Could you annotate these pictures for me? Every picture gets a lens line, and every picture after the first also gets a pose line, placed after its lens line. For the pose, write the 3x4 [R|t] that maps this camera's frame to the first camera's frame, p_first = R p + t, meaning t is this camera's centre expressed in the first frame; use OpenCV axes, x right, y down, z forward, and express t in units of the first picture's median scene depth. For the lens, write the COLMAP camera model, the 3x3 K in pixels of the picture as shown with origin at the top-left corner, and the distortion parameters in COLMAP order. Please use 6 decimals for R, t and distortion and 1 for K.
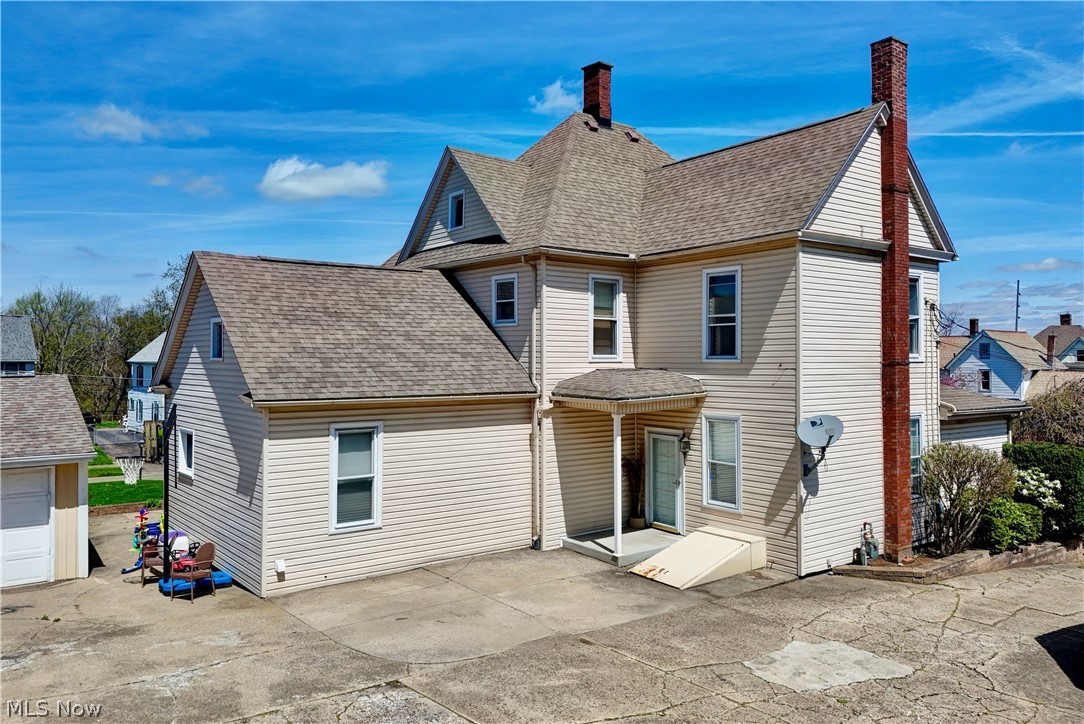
lens RADIAL K [[788.1, 0, 542.0], [0, 788.1, 362.0], [0, 0, 1]] dist [0.077355, -0.000903]
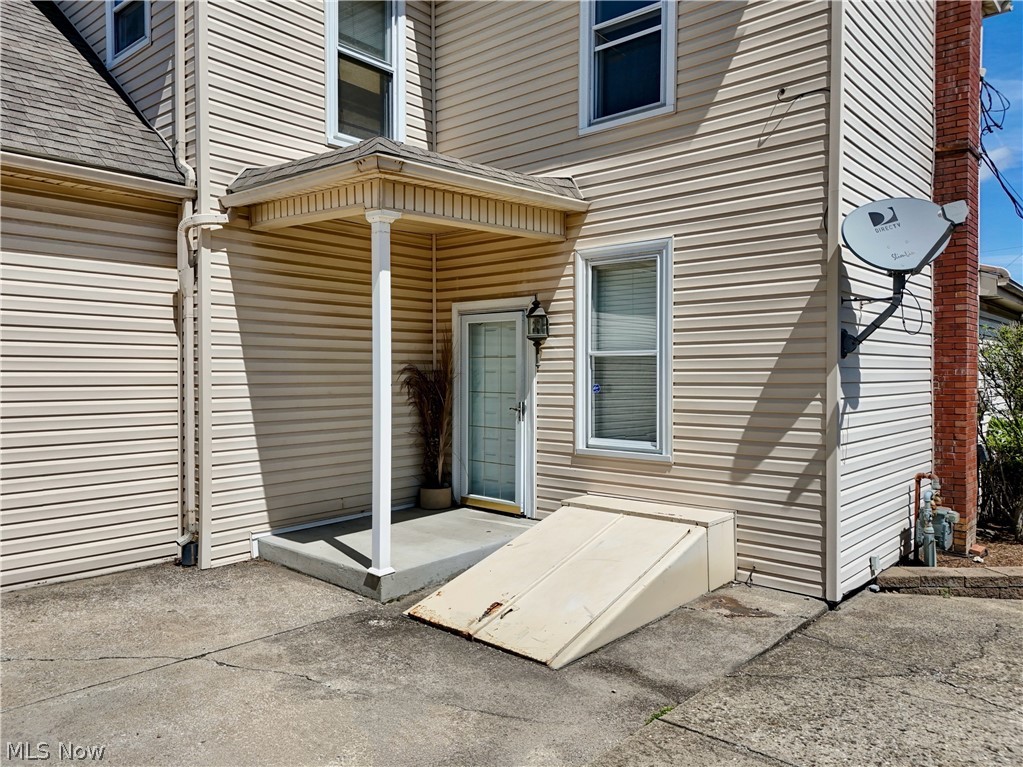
lens RADIAL K [[755.1, 0, 515.0], [0, 755.1, 405.2], [0, 0, 1]] dist [0.083840, -0.006723]
pose [[0.978296, -0.003229, 0.207185, 0.078952], [-0.005964, 0.999025, 0.043732, 0.137701], [-0.207125, -0.044019, 0.977324, 0.591960]]
